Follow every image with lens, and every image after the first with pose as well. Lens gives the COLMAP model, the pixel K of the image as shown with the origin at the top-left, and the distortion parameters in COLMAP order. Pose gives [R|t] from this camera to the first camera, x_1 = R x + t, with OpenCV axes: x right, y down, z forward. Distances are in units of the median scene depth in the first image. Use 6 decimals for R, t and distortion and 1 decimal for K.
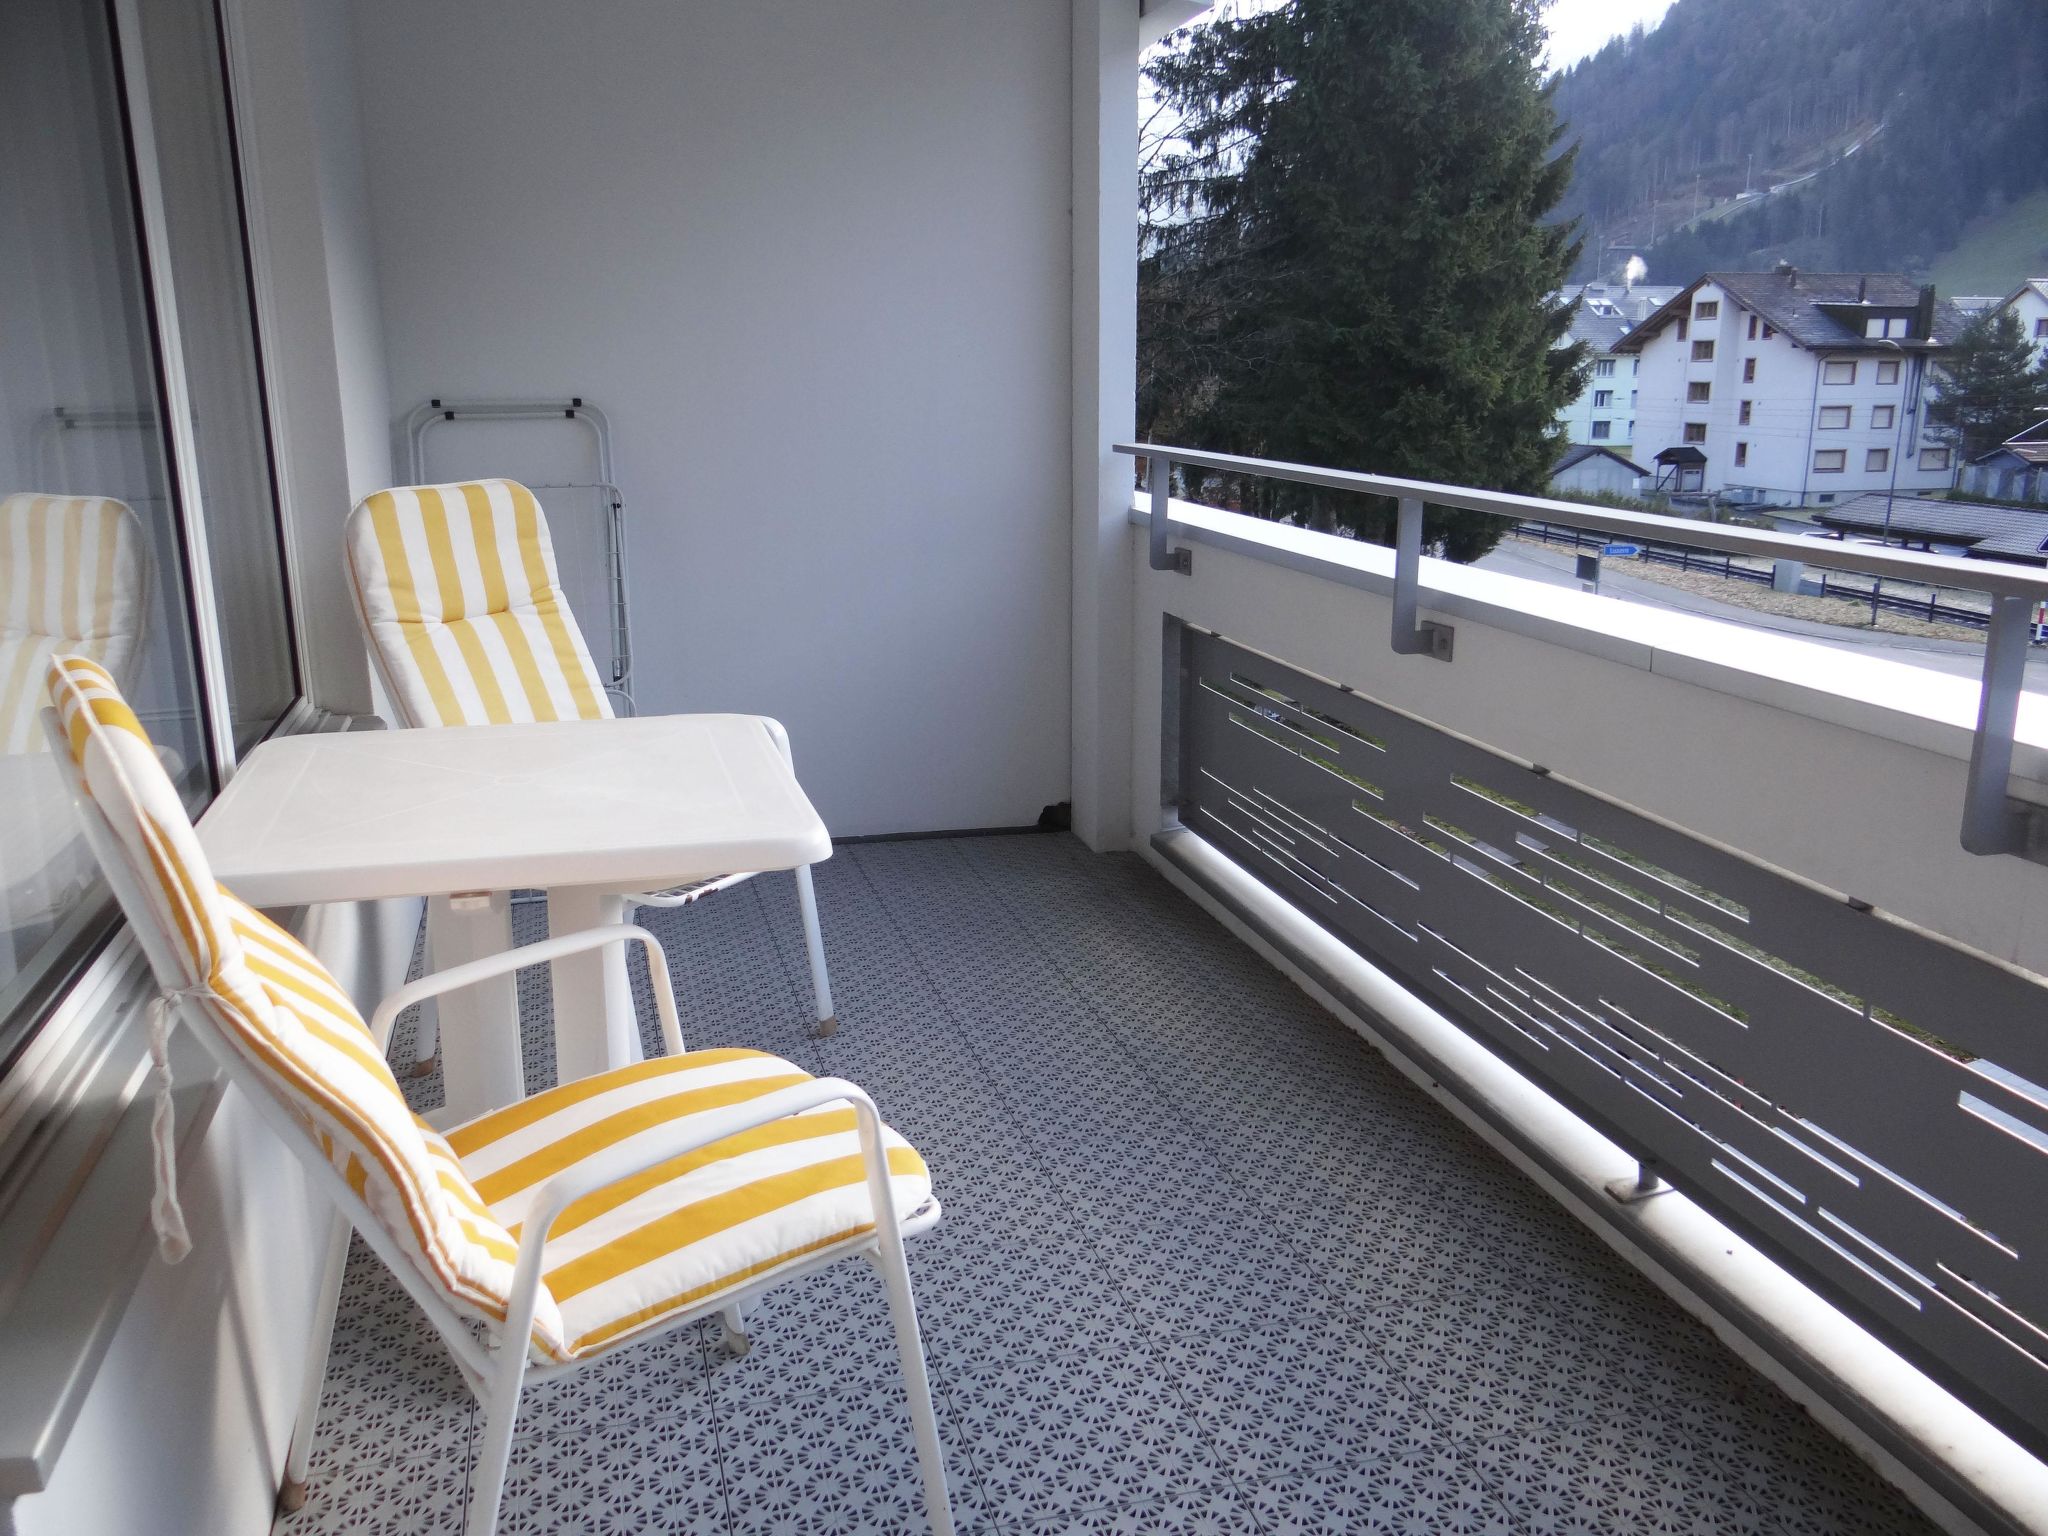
lens RADIAL K [[1596.8, 0, 1024.0], [0, 1596.8, 768.0], [0, 0, 1]] dist [0.043580, -0.177243]
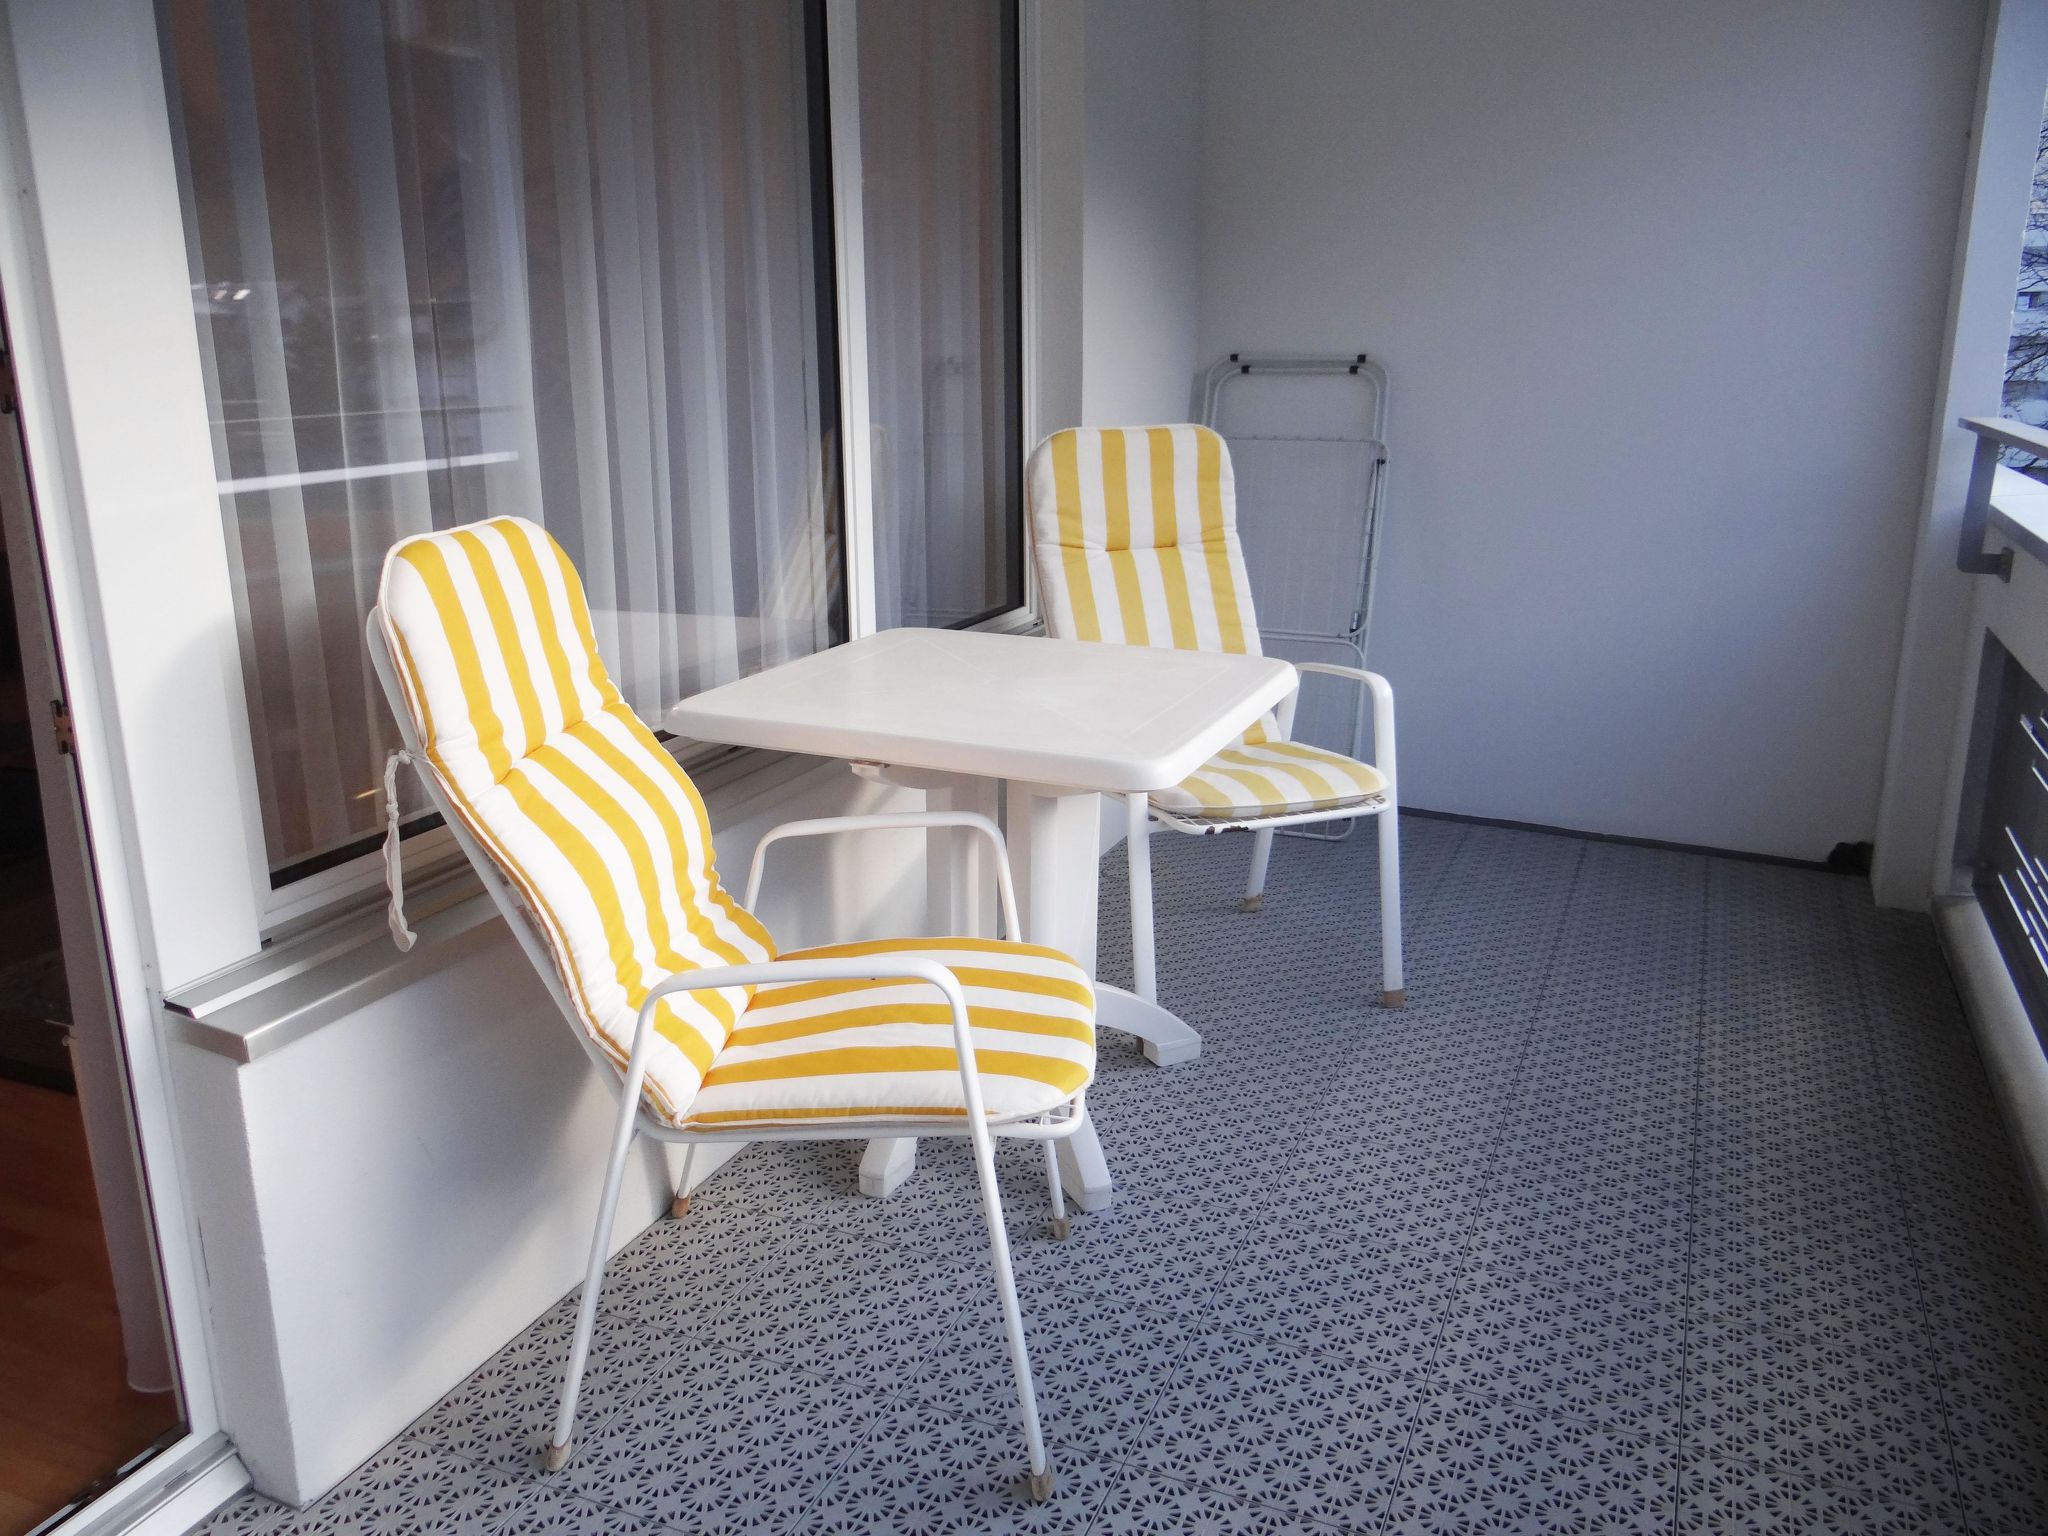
lens RADIAL K [[1587.8, 0, 1024.0], [0, 1587.8, 768.0], [0, 0, 1]] dist [0.002852, -0.001213]
pose [[0.773999, 0.168321, -0.610404, 0.271346], [-0.157252, 0.984916, 0.072197, -0.011389], [0.613349, 0.040107, 0.788793, 0.090813]]
